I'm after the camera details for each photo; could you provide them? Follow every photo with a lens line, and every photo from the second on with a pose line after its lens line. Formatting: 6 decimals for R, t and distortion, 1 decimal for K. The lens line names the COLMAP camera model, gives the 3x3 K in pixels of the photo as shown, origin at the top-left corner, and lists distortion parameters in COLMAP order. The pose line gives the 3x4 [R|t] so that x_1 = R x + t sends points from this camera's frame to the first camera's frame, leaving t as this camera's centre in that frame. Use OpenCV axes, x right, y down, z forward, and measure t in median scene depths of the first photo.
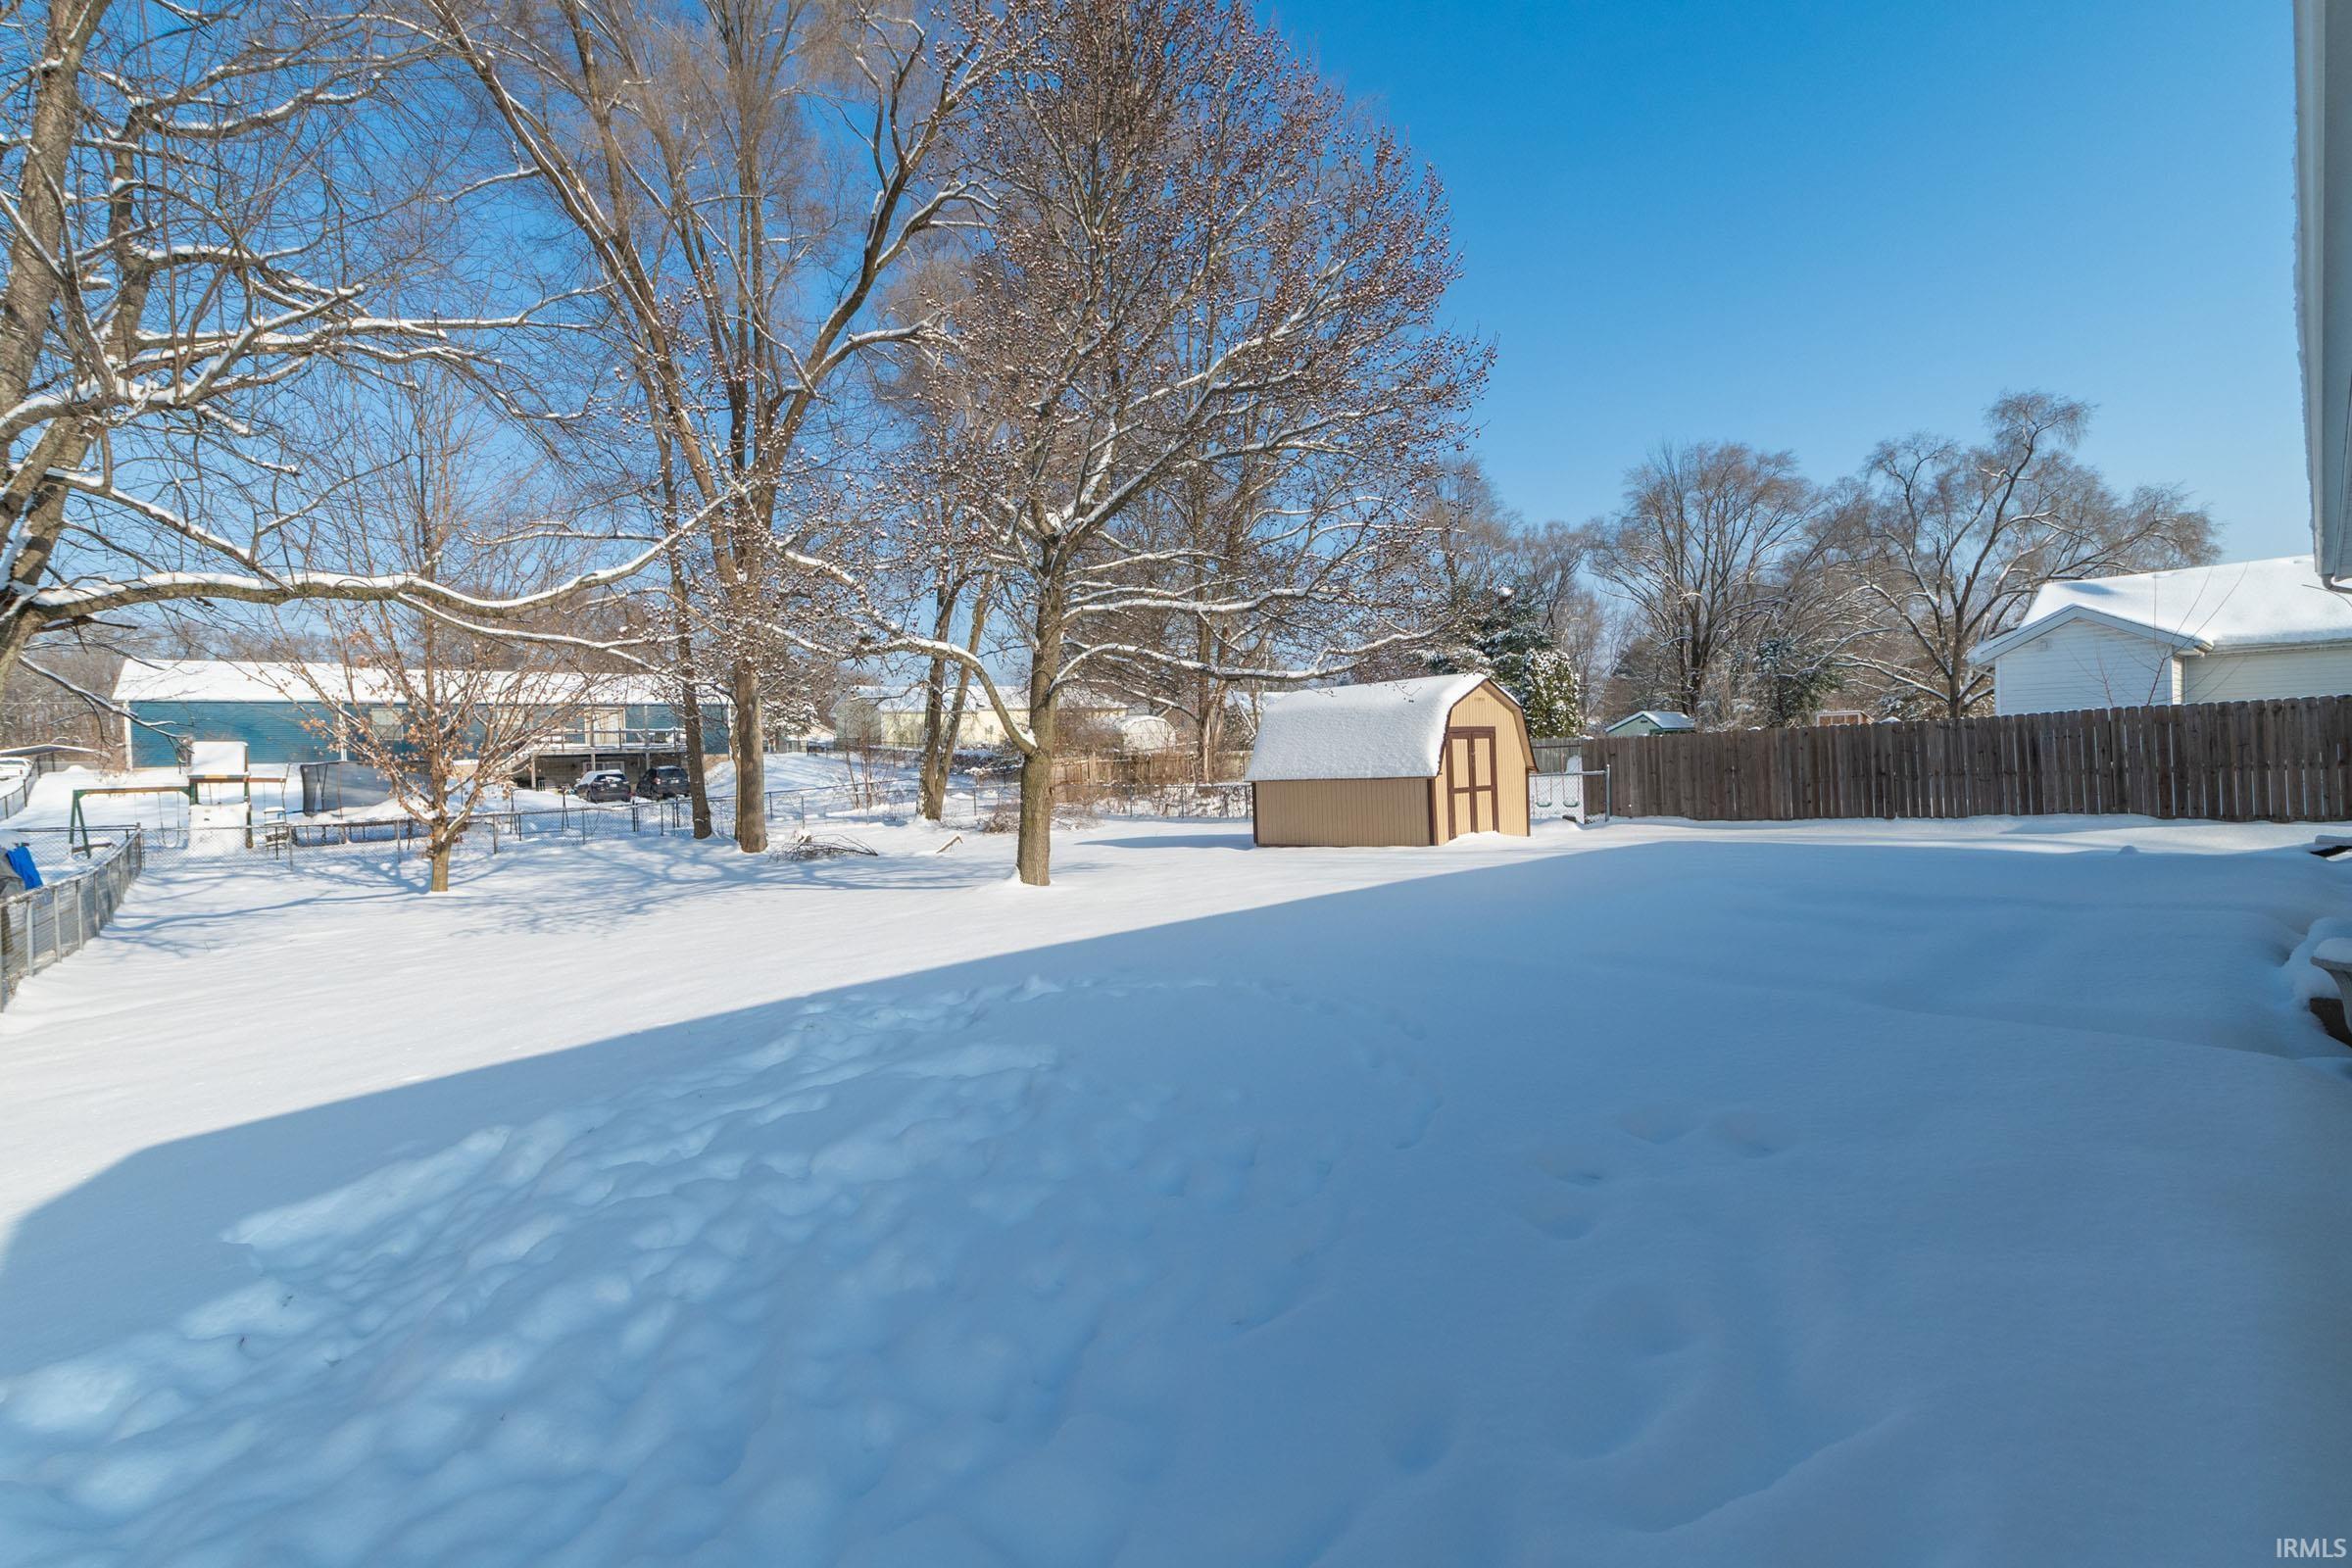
lens RADIAL K [[1044.7, 0, 1155.6], [0, 1044.7, 780.9], [0, 0, 1]] dist [0.007004, -0.000720]
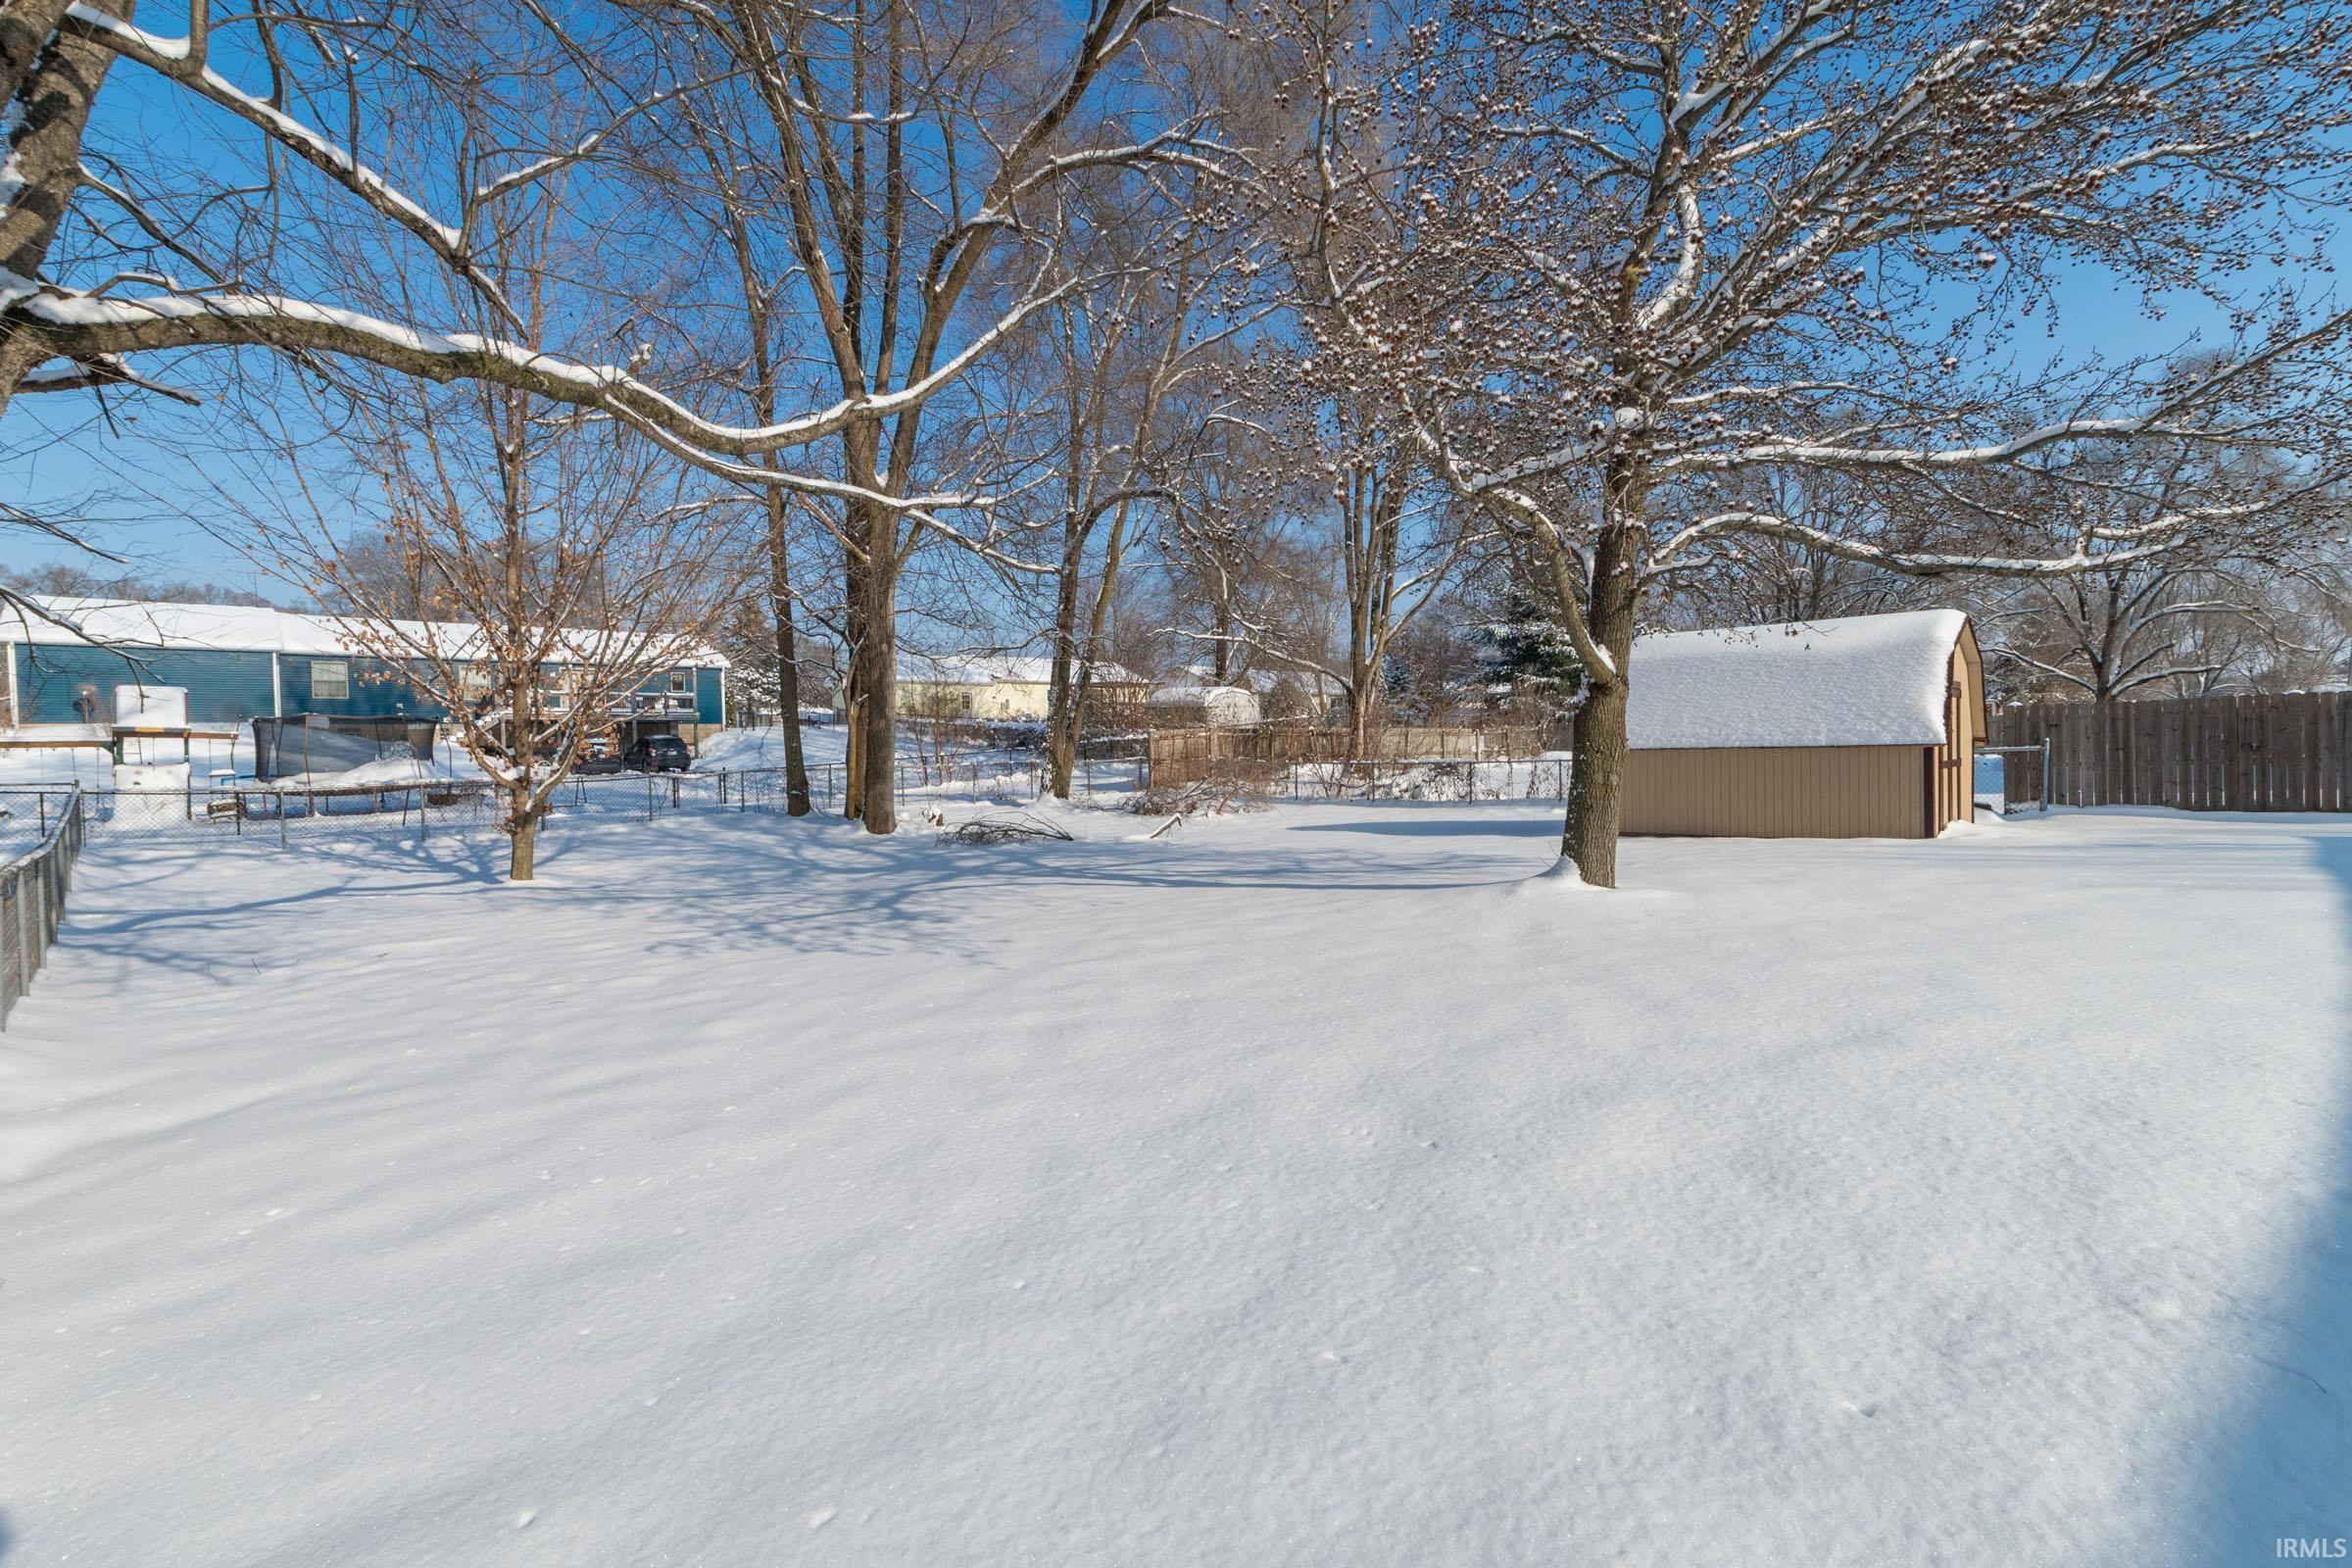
lens RADIAL K [[1101.7, 0, 1176.0], [0, 1101.7, 784.0], [0, 0, 1]] dist [0.005774, 0.001110]
pose [[0.998840, 0.017307, 0.044936, -0.220957], [-0.017919, 0.999752, 0.013256, 0.017304], [-0.044696, -0.014046, 0.998902, 0.180518]]
